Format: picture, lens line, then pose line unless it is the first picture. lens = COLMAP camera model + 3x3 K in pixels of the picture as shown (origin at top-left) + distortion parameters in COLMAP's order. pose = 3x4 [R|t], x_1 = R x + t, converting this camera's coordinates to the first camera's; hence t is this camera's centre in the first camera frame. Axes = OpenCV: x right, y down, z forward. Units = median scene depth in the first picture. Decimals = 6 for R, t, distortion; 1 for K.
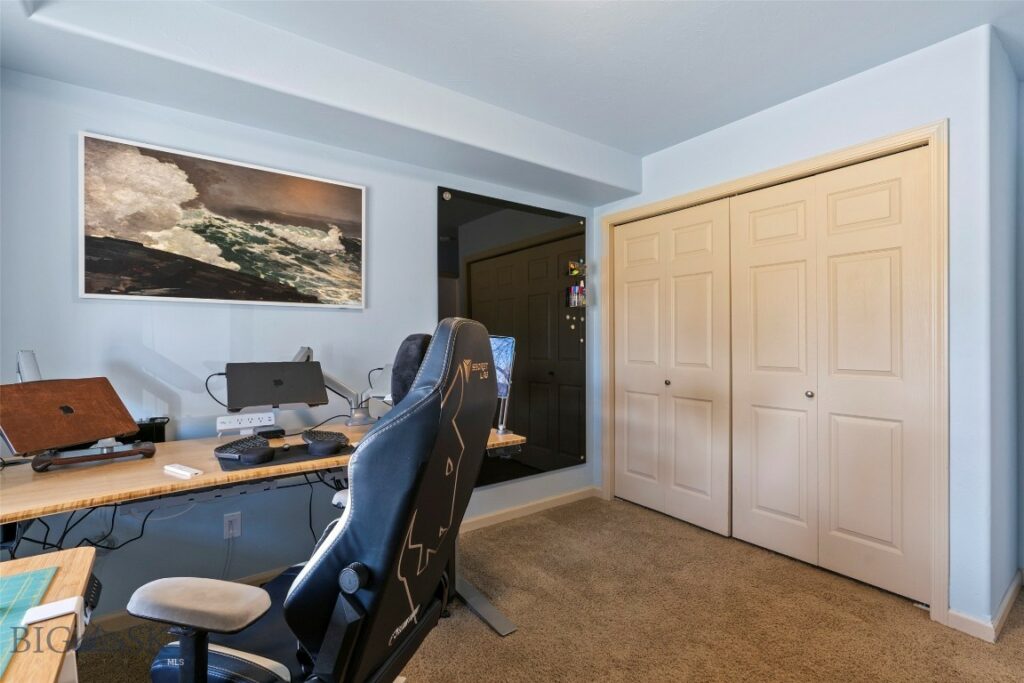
lens RADIAL K [[473.0, 0, 514.6], [0, 473.0, 342.4], [0, 0, 1]] dist [-0.009950, 0.003293]
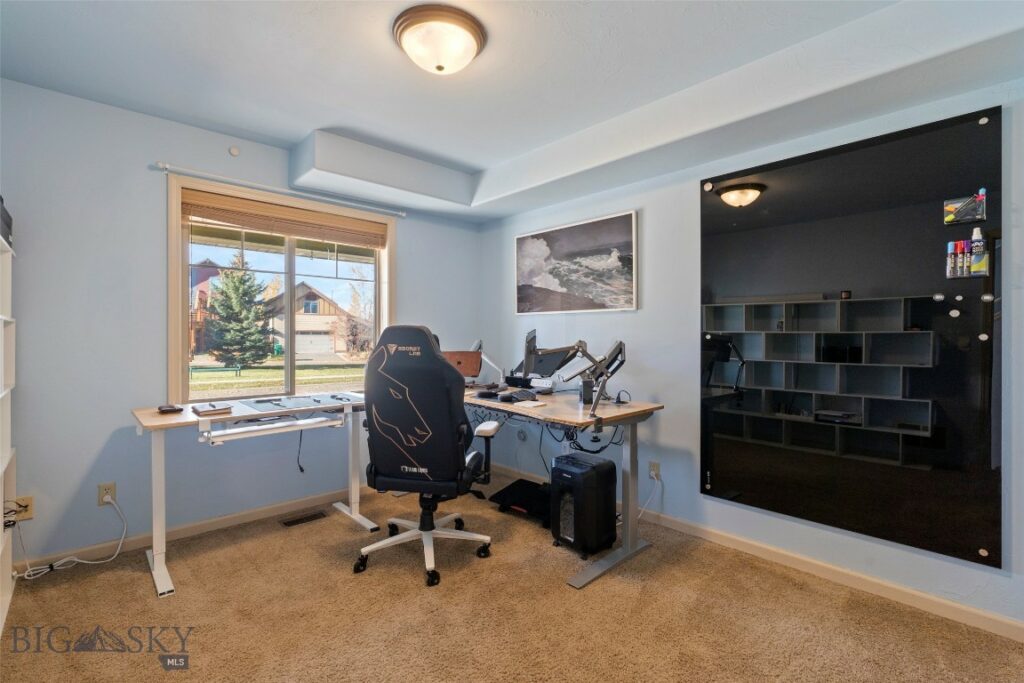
lens RADIAL K [[473.0, 0, 510.5], [0, 473.0, 337.4], [0, 0, 1]] dist [-0.009950, 0.003293]
pose [[0.099721, 0.004248, -0.995006, 0.912878], [-0.007706, 0.999964, 0.003497, -0.002012], [0.994986, 0.007319, 0.099750, 0.587955]]
